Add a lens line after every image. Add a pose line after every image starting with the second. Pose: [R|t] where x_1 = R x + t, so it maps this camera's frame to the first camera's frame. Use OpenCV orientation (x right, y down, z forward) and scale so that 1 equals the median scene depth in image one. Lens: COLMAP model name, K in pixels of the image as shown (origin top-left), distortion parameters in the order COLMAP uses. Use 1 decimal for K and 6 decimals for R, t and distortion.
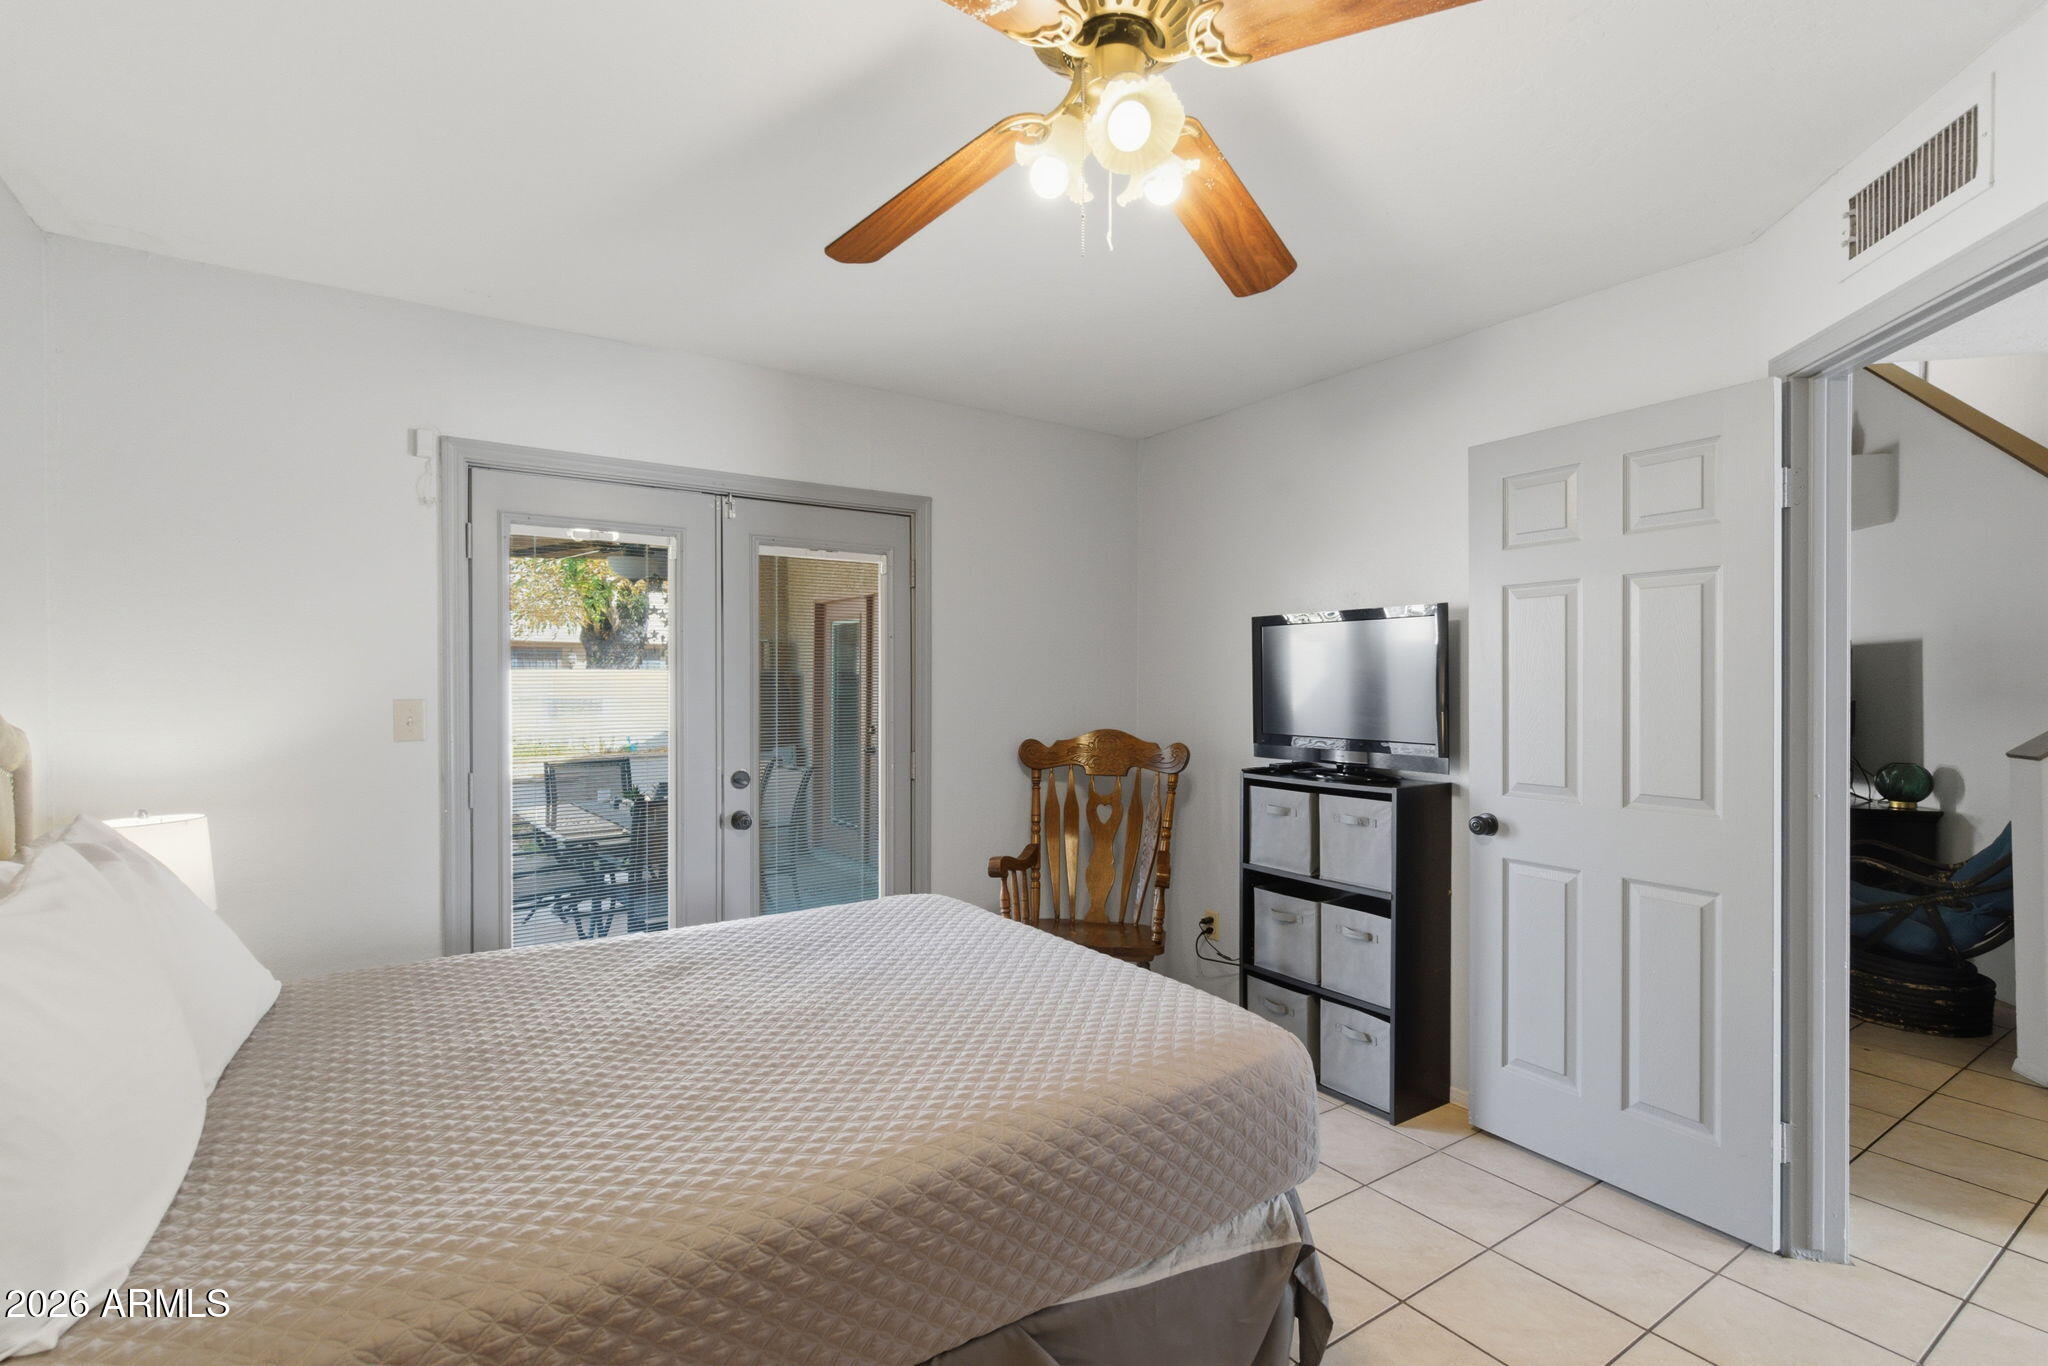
lens RADIAL K [[942.8, 0, 1016.1], [0, 942.8, 682.1], [0, 0, 1]] dist [0.010806, -0.005723]
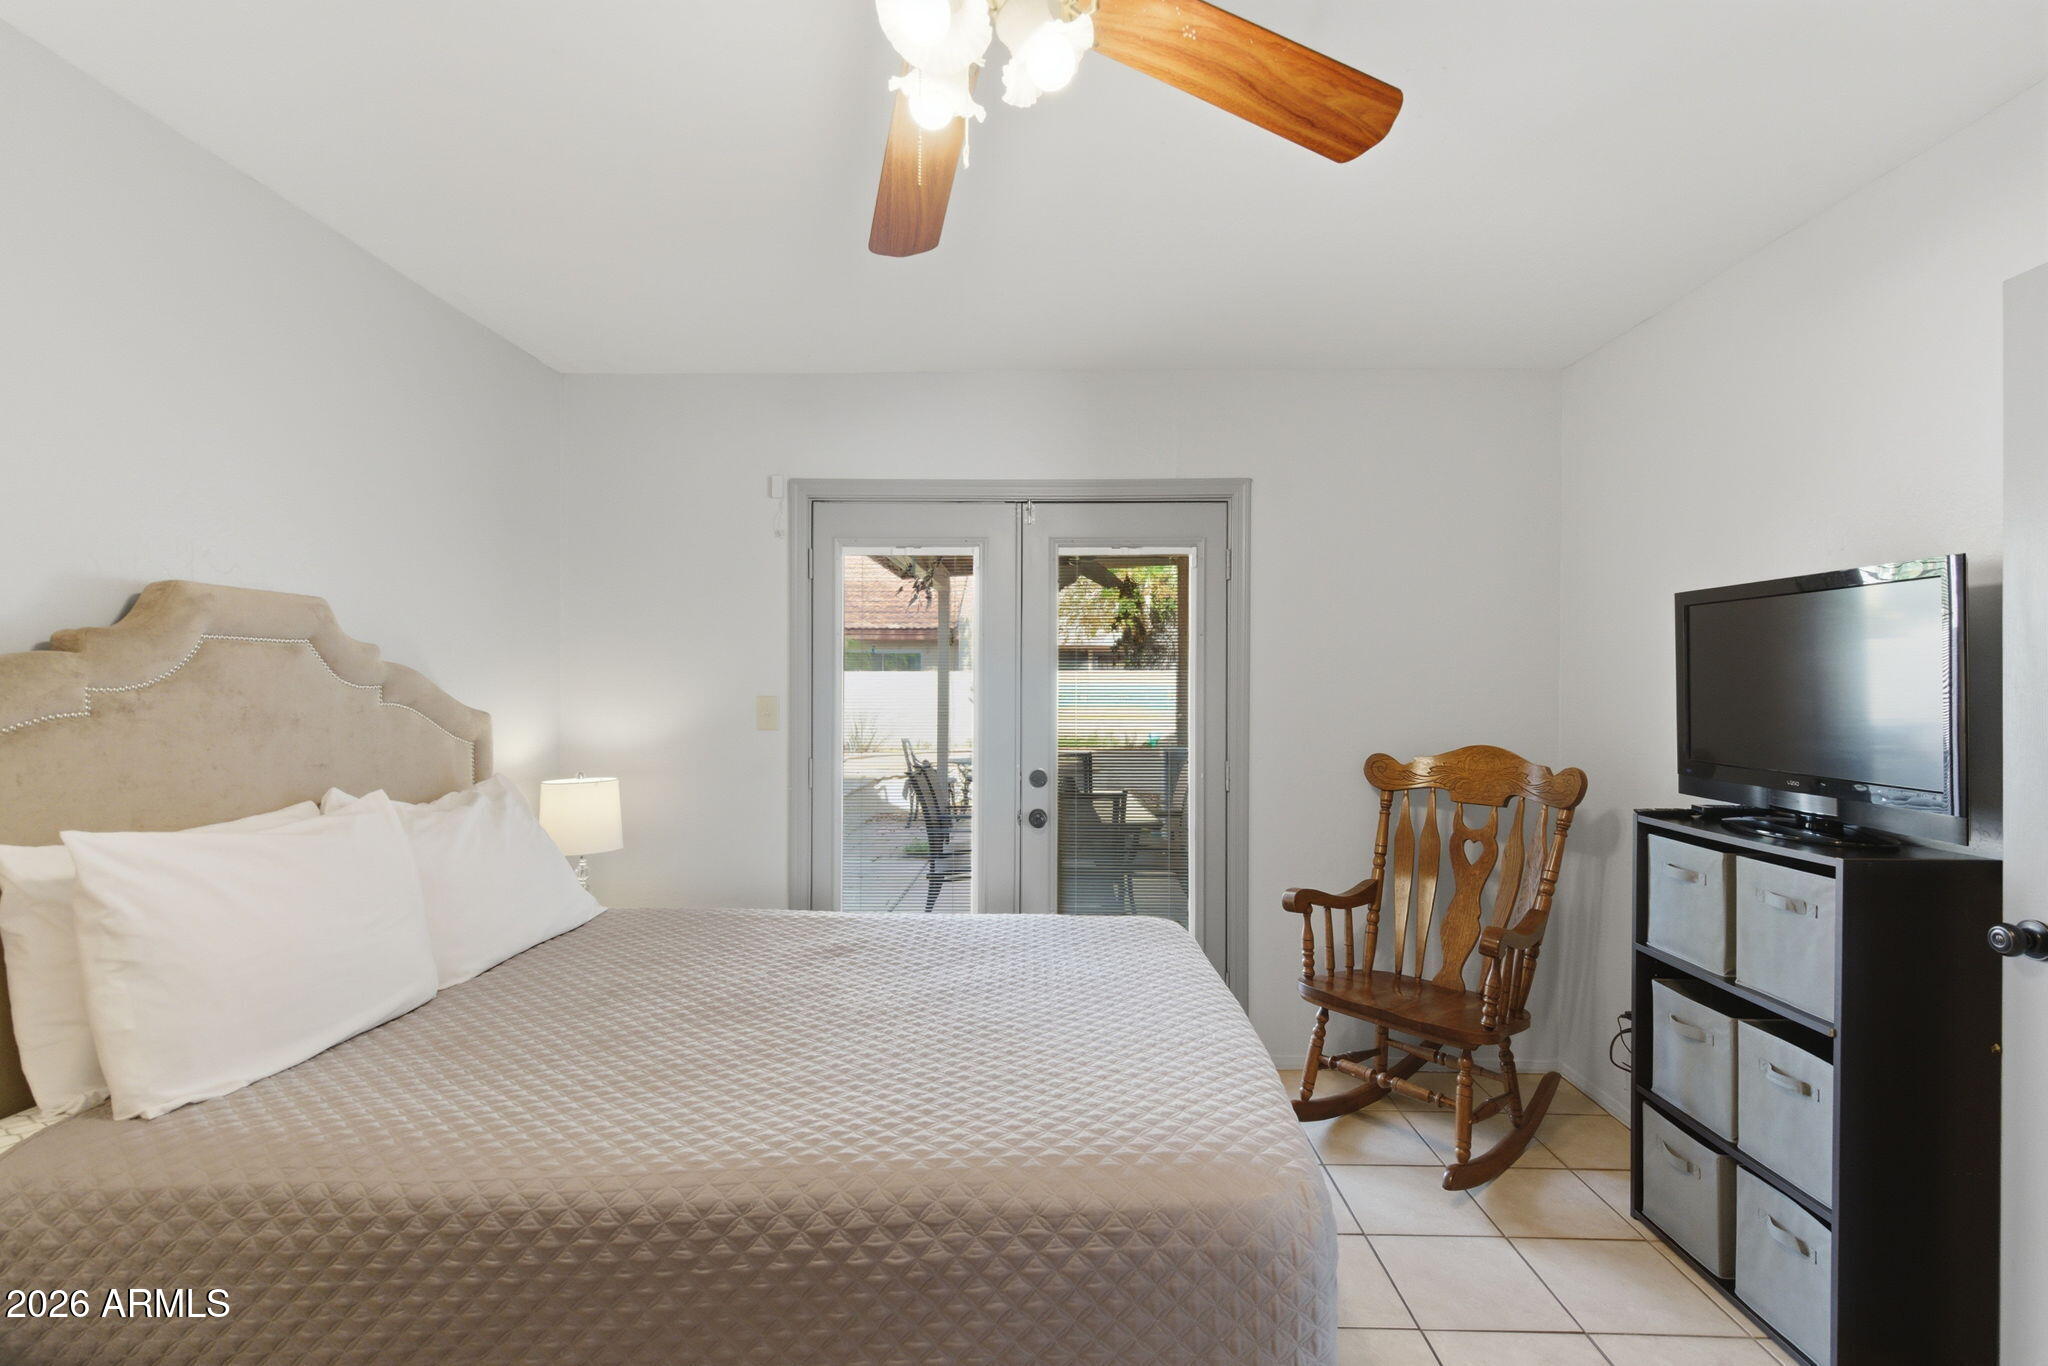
lens RADIAL K [[942.8, 0, 1016.6], [0, 942.8, 679.1], [0, 0, 1]] dist [0.010806, -0.005723]
pose [[0.817414, 0.002056, -0.576048, 0.289589], [-0.004768, 0.999984, -0.003196, -0.001278], [0.576032, 0.005359, 0.817410, 0.161895]]
